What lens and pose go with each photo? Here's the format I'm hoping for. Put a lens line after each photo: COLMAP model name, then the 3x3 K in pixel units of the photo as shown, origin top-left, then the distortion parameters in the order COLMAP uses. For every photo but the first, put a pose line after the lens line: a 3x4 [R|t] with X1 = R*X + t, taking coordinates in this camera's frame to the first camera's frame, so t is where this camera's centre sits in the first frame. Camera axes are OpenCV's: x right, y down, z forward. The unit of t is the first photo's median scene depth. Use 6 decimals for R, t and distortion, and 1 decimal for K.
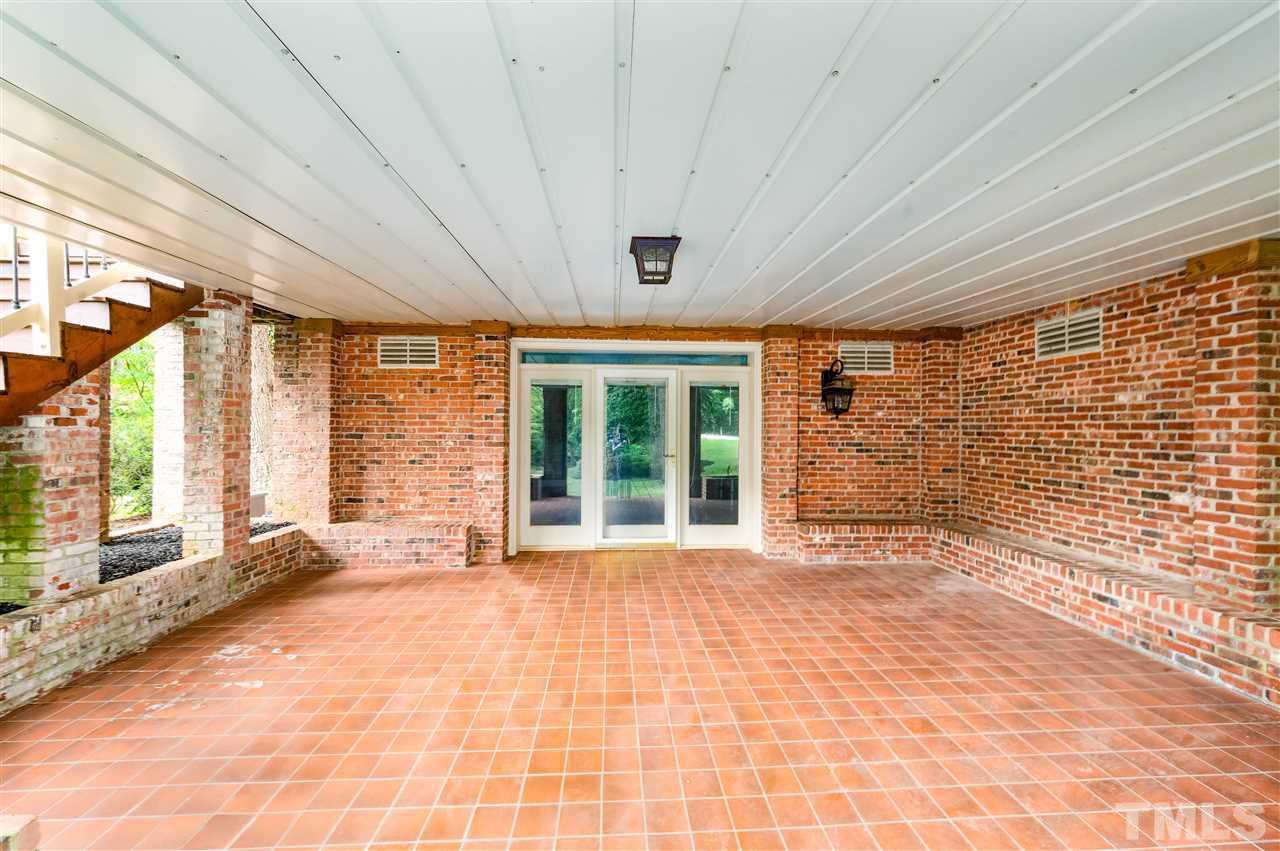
lens RADIAL K [[523.2, 0, 640.9], [0, 523.2, 428.2], [0, 0, 1]] dist [0.000051, -0.000161]
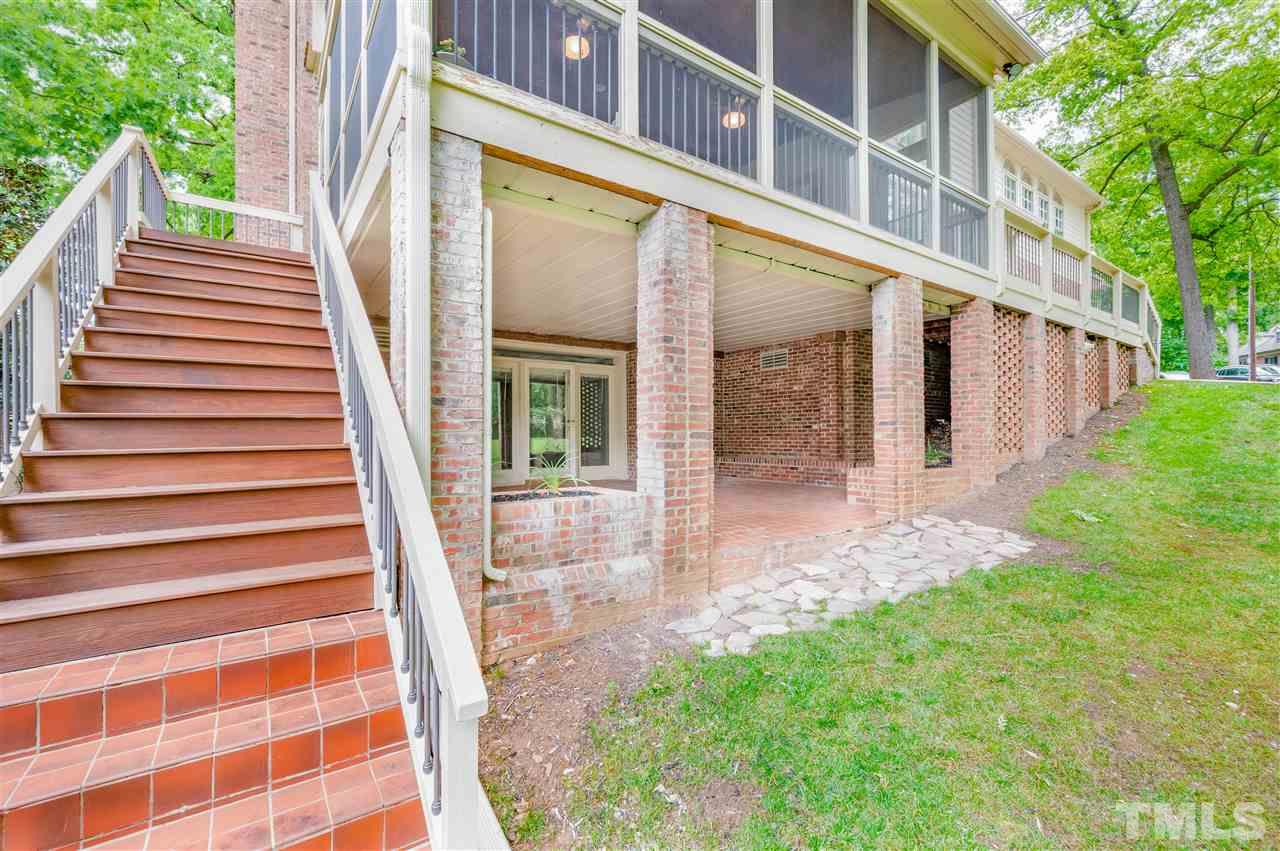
lens RADIAL K [[523.2, 0, 642.6], [0, 523.2, 425.4], [0, 0, 1]] dist [0.000051, -0.000161]
pose [[0.858051, -0.001712, 0.513562, -0.799205], [0.008785, 0.999897, -0.011344, 0.120278], [-0.513490, 0.014246, 0.857978, -0.605124]]
